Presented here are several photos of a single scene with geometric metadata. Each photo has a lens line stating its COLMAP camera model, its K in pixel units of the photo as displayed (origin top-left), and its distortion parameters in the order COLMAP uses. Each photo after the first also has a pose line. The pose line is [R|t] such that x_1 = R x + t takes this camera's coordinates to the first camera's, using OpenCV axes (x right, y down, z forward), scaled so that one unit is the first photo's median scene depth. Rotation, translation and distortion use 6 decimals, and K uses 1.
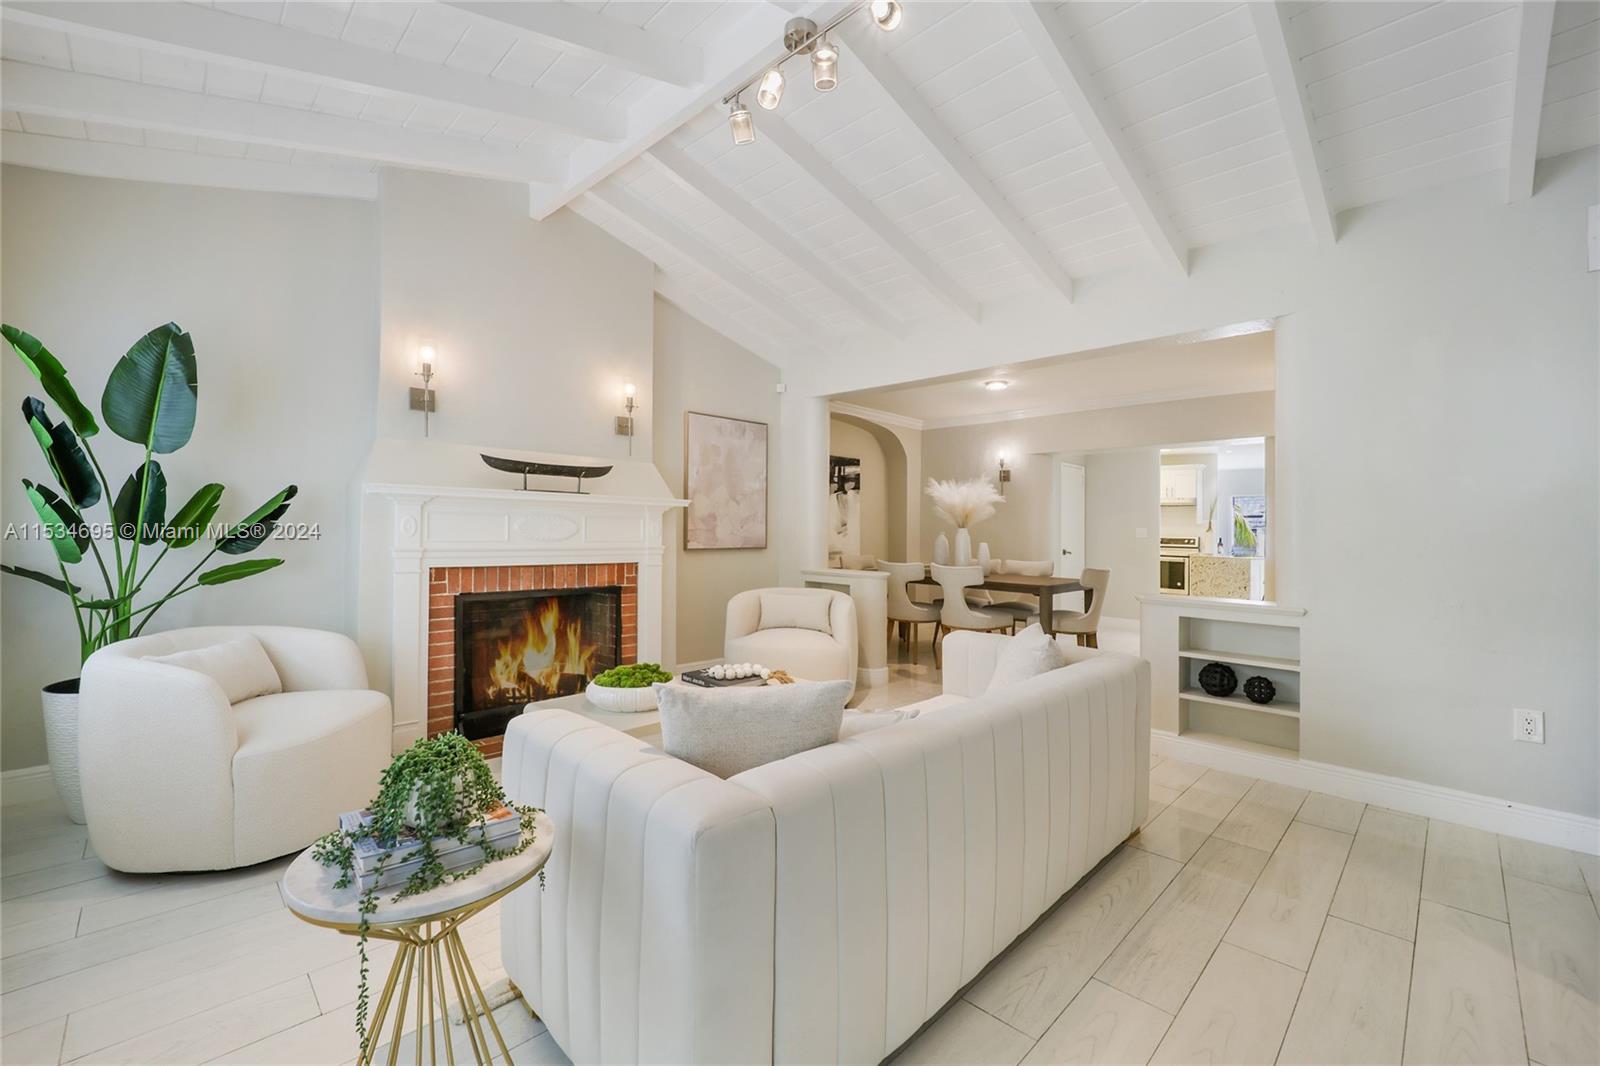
lens RADIAL K [[647.7, 0, 805.6], [0, 647.7, 508.9], [0, 0, 1]] dist [-0.015717, -0.001200]
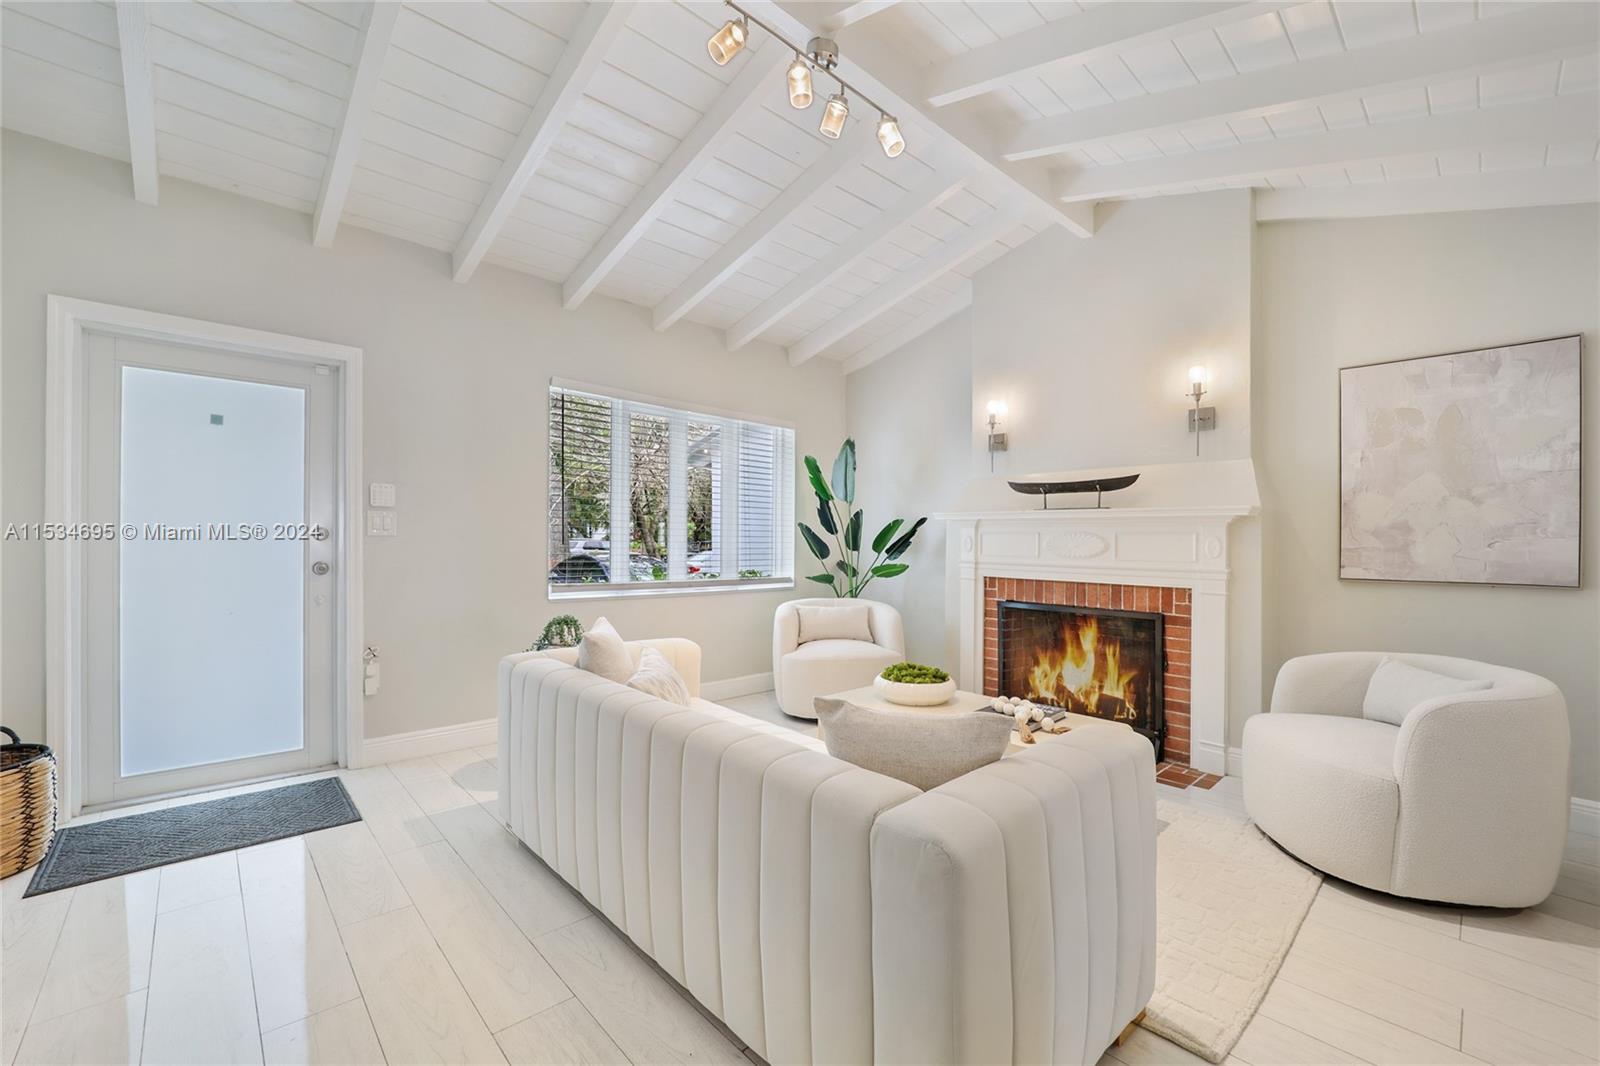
lens RADIAL K [[647.7, 0, 803.8], [0, 647.7, 545.2], [0, 0, 1]] dist [-0.015717, -0.001200]
pose [[-0.029847, -0.003556, -0.999548, 0.601128], [0.023329, 0.999719, -0.004253, 0.023140], [0.999282, -0.023445, -0.029755, 0.590036]]
